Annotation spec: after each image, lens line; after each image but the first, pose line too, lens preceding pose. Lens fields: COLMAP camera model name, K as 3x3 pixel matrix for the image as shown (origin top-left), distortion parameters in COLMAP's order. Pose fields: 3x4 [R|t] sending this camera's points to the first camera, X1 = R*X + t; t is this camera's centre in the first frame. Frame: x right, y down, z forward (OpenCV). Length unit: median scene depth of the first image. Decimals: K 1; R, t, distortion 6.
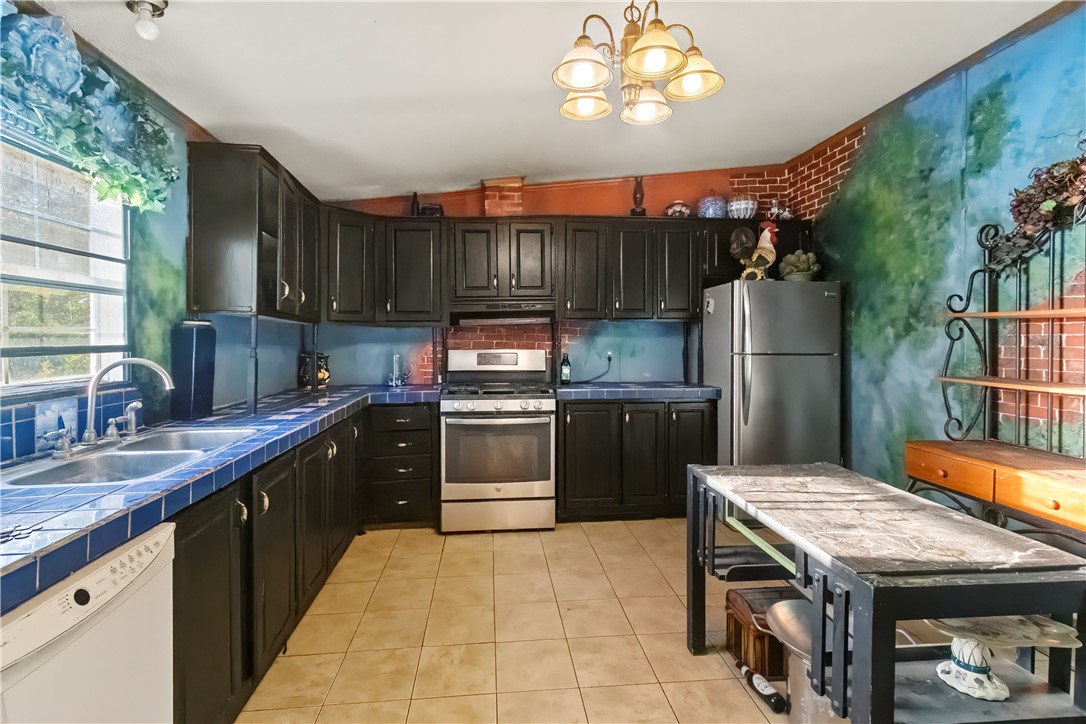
lens RADIAL K [[492.9, 0, 536.4], [0, 492.9, 344.3], [0, 0, 1]] dist [0.017165, -0.012524]
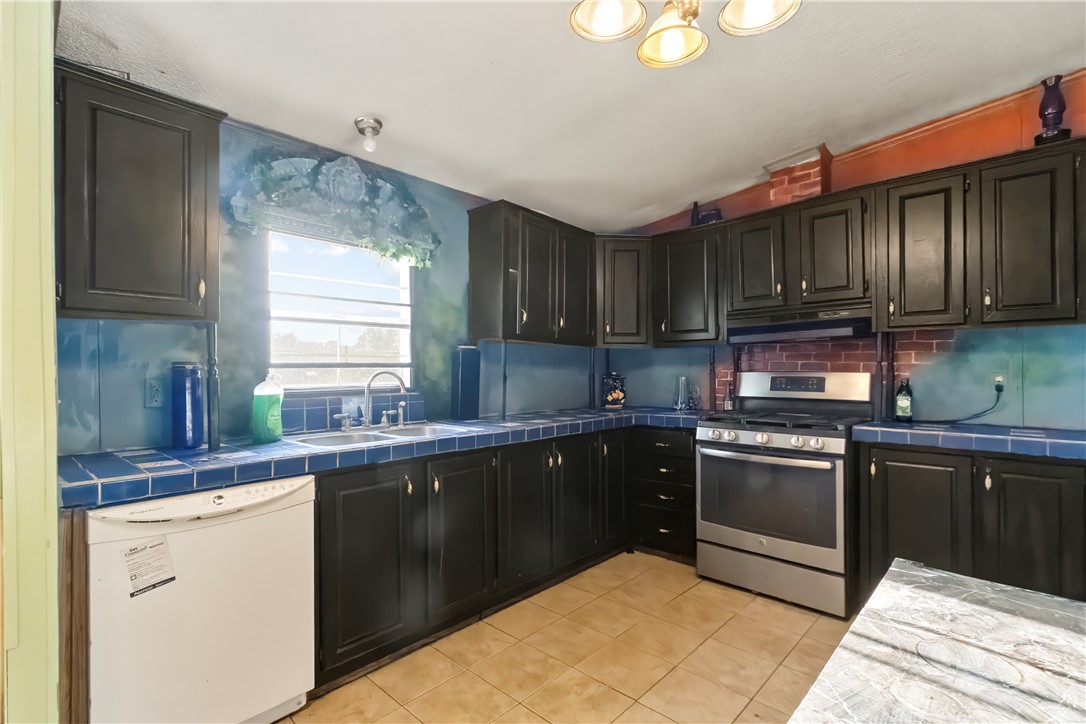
lens RADIAL K [[500.0, 0, 542.4], [0, 500.0, 368.9], [0, 0, 1]] dist [0.001291, -0.000229]
pose [[0.661335, -0.003040, -0.750085, 0.330005], [-0.005009, 0.999952, -0.008469, 0.018996], [0.750074, 0.009358, 0.661287, 0.203251]]
